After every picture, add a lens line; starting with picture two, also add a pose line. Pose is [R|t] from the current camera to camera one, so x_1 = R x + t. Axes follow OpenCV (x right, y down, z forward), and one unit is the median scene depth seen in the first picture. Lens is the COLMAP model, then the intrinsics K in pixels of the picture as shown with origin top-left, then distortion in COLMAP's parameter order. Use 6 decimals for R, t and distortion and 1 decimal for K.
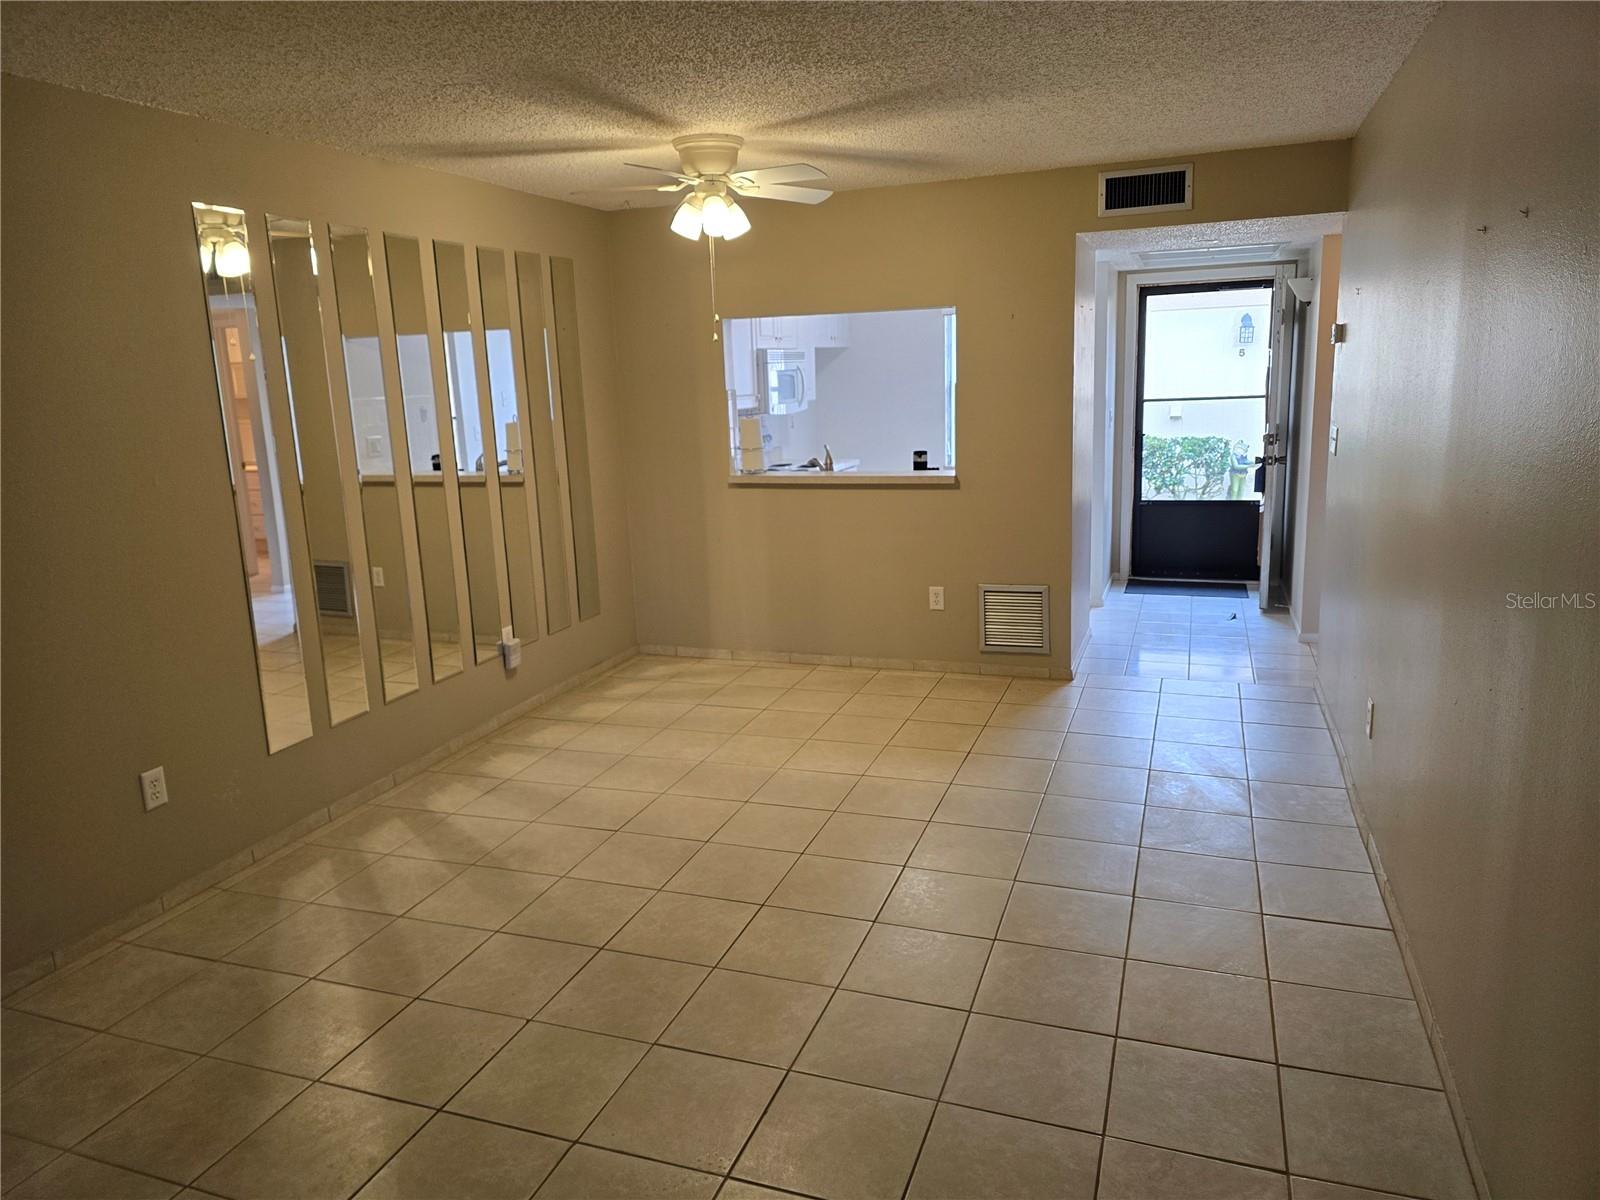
lens RADIAL K [[1067.6, 0, 806.8], [0, 1067.6, 592.7], [0, 0, 1]] dist [0.083878, -0.100138]
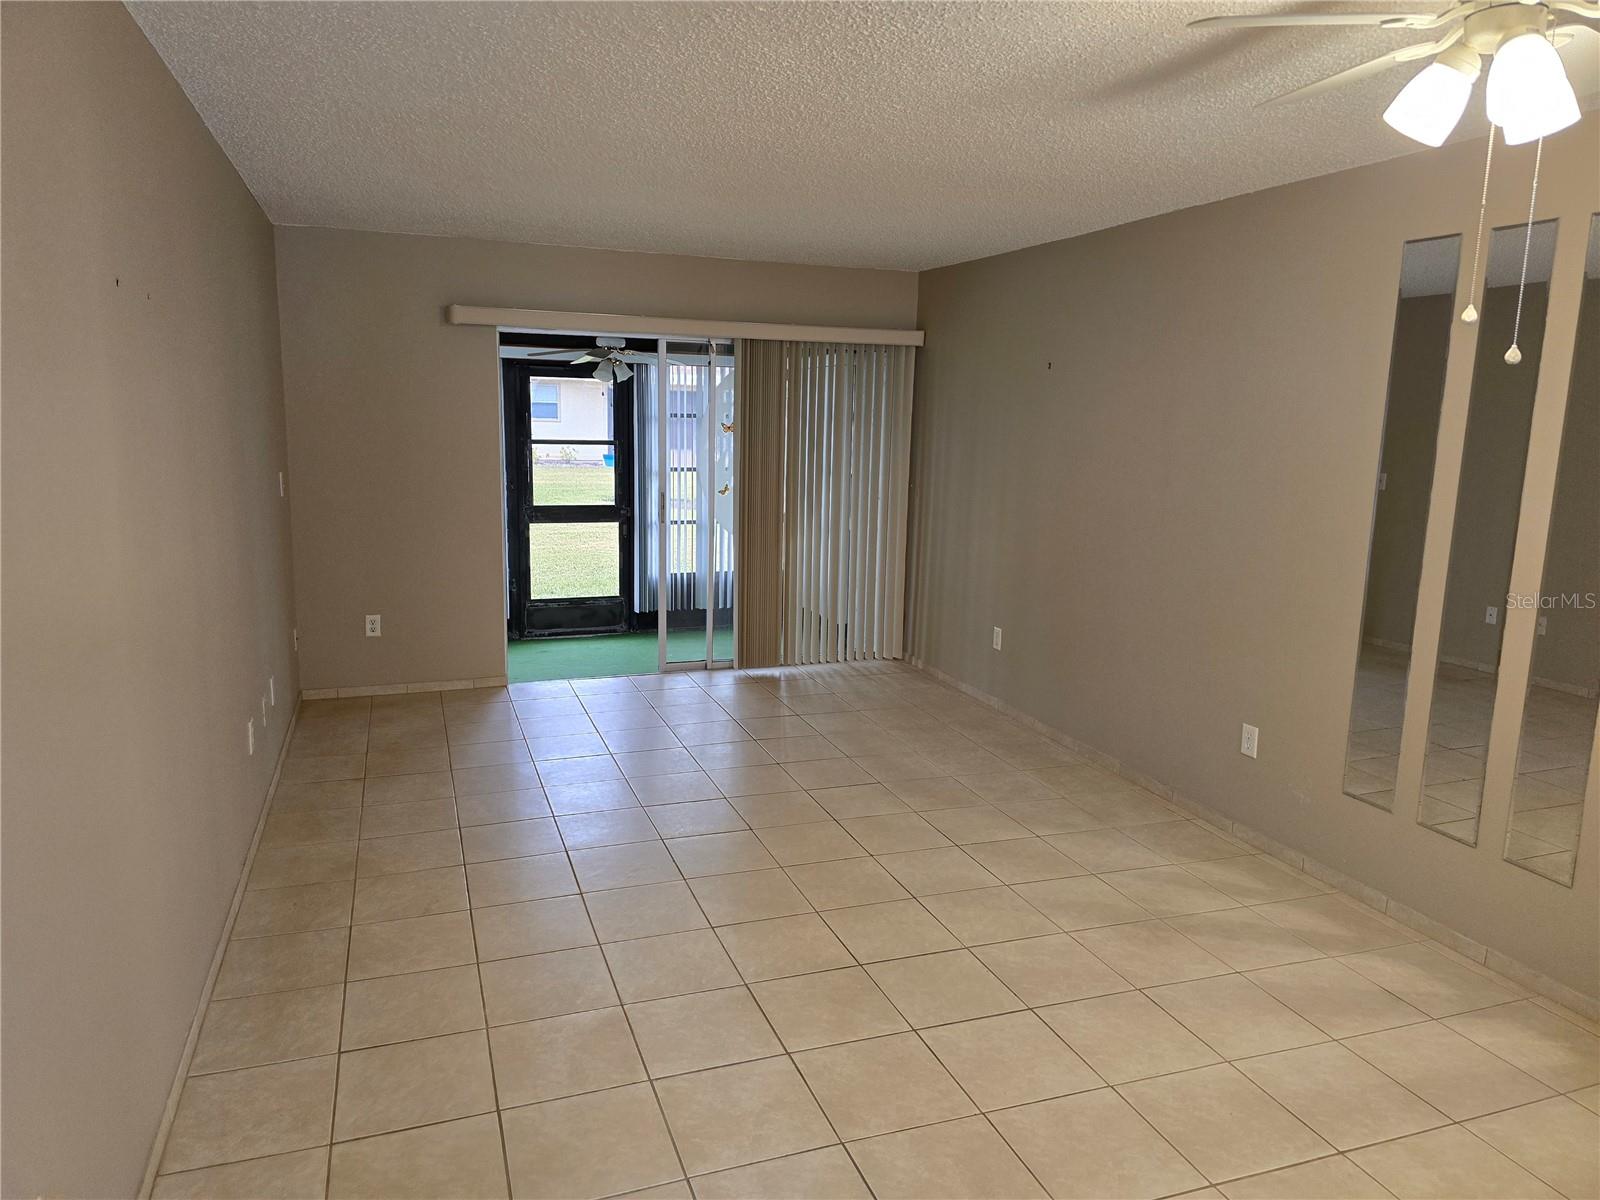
lens RADIAL K [[1069.5, 0, 775.5], [0, 1069.5, 600.9], [0, 0, 1]] dist [0.061554, -0.059918]
pose [[-0.775781, 0.132603, -0.616912, 0.421362], [-0.125593, 0.925660, 0.356903, -0.256122], [0.618377, 0.354358, -0.701455, 1.119548]]
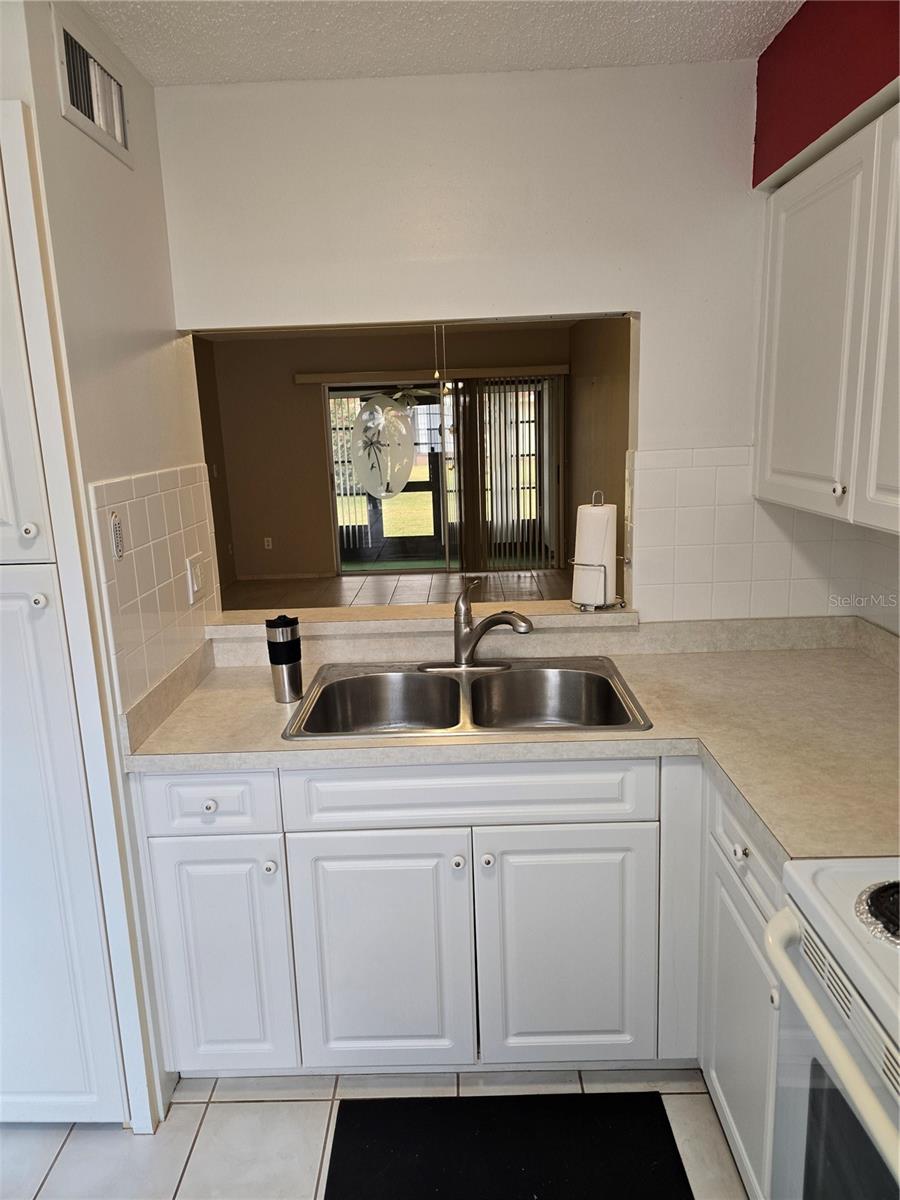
lens RADIAL K [[802.1, 0, 450.6], [0, 802.1, 594.6], [0, 0, 1]] dist [0.061554, -0.059918]
pose [[-0.941072, 0.140382, -0.307696, 0.186588], [0.000694, 0.910586, 0.413319, -0.372722], [0.338207, 0.388749, -0.857024, 1.717942]]
